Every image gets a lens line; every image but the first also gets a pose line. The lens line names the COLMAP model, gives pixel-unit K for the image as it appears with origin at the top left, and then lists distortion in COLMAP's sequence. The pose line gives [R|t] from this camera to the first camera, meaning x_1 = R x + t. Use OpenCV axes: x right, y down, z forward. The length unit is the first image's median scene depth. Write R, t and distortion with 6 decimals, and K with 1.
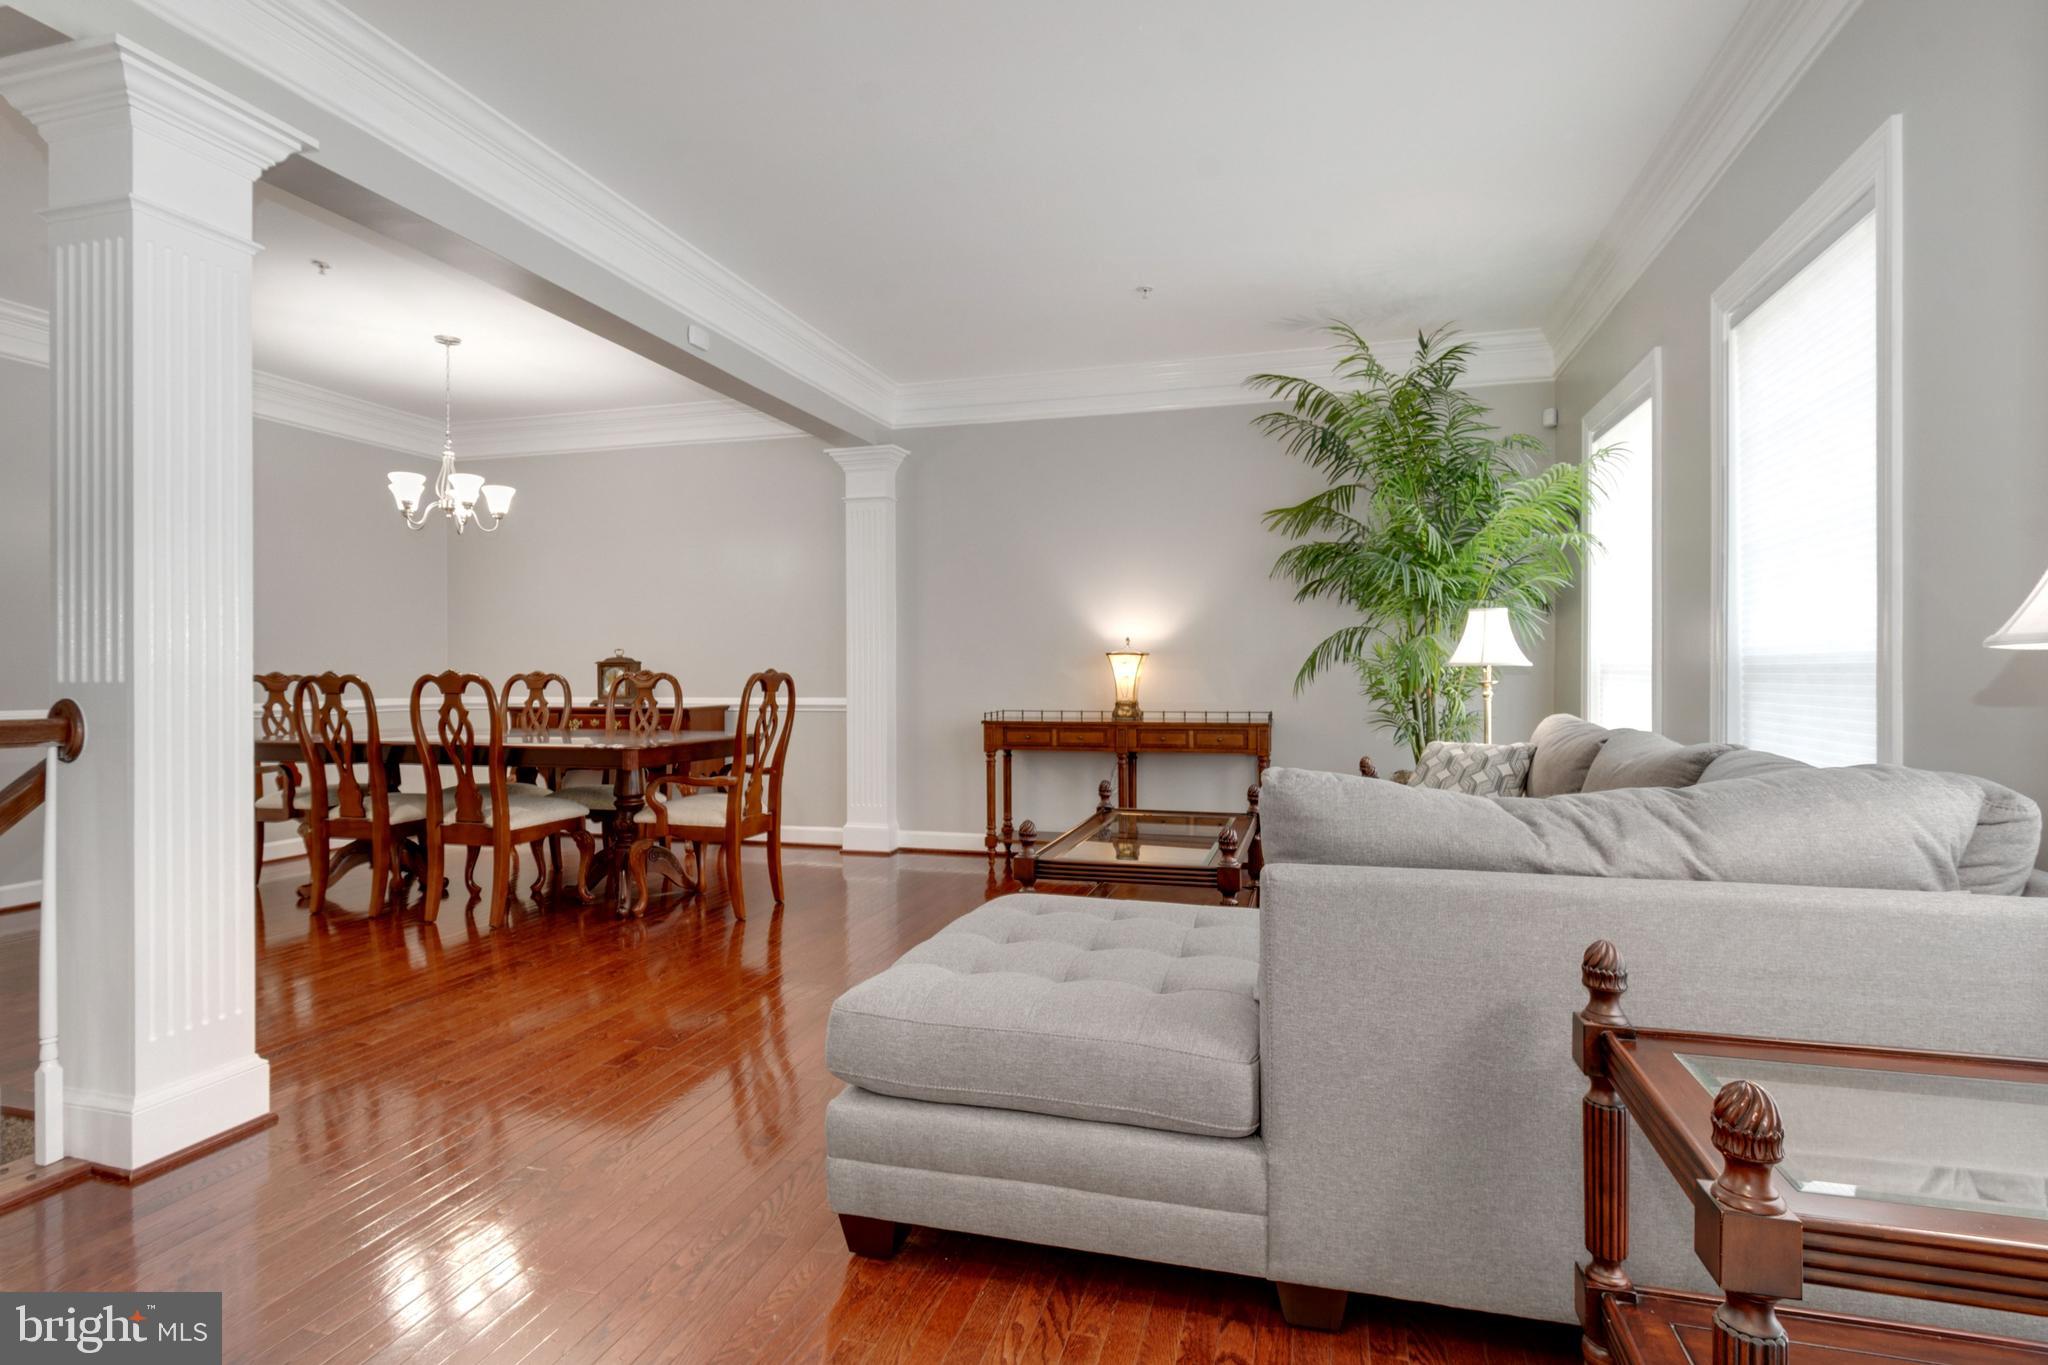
lens RADIAL K [[1031.6, 0, 1035.2], [0, 1031.6, 680.4], [0, 0, 1]] dist [0.002323, 0.000179]
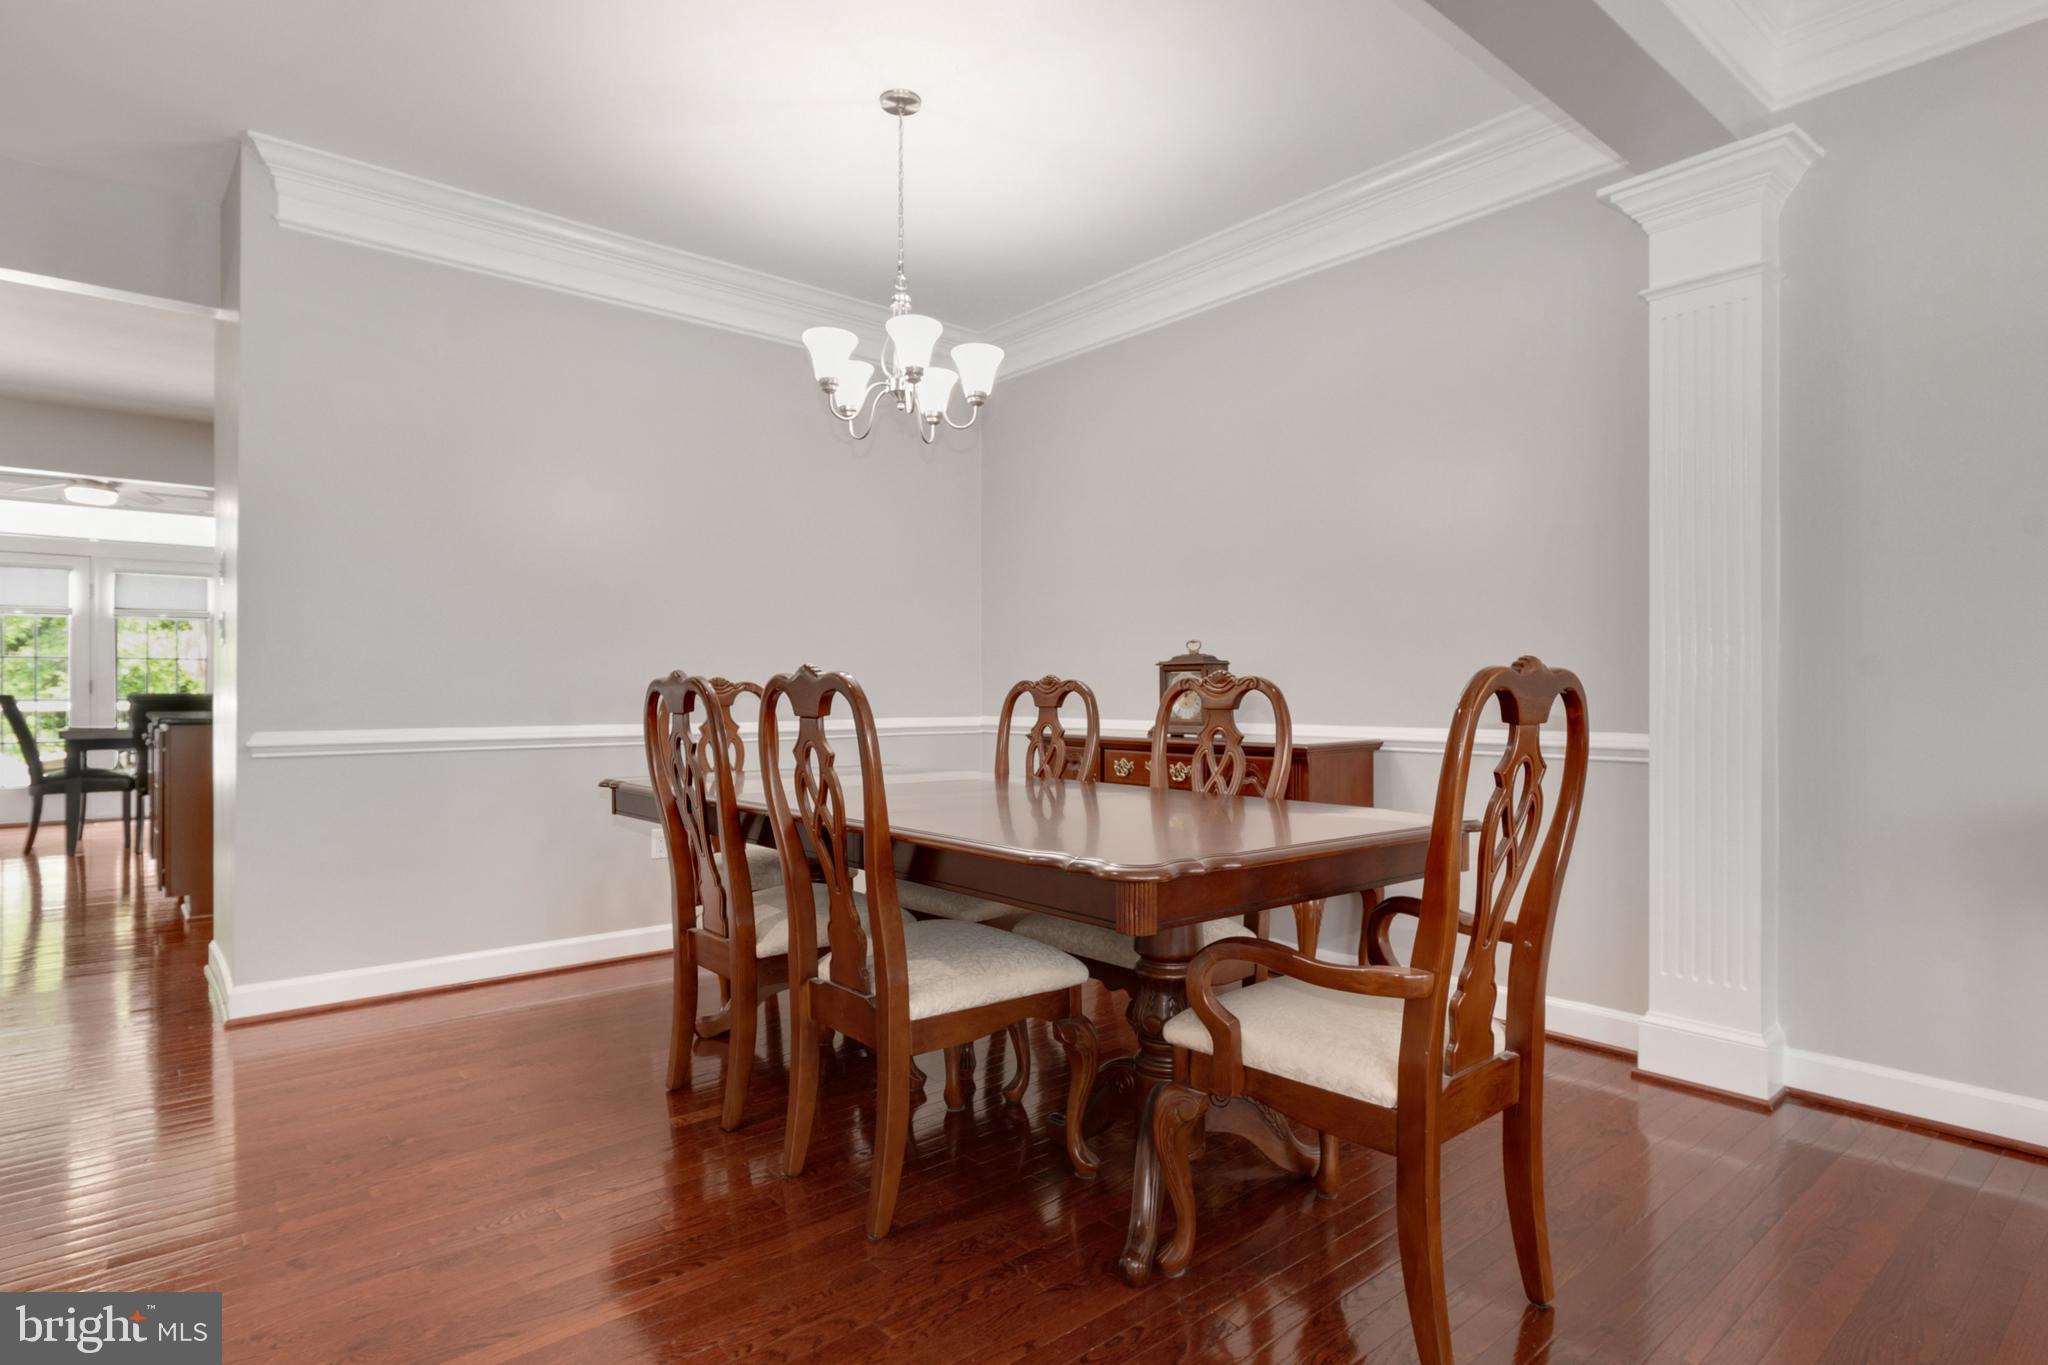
lens RADIAL K [[1078.3, 0, 1041.2], [0, 1078.3, 688.4], [0, 0, 1]] dist [0.019038, 0.000050]
pose [[0.839924, 0.001267, -0.542703, -0.165701], [-0.005490, 0.999966, -0.006162, 0.002104], [0.542677, 0.008155, 0.839902, 0.512807]]
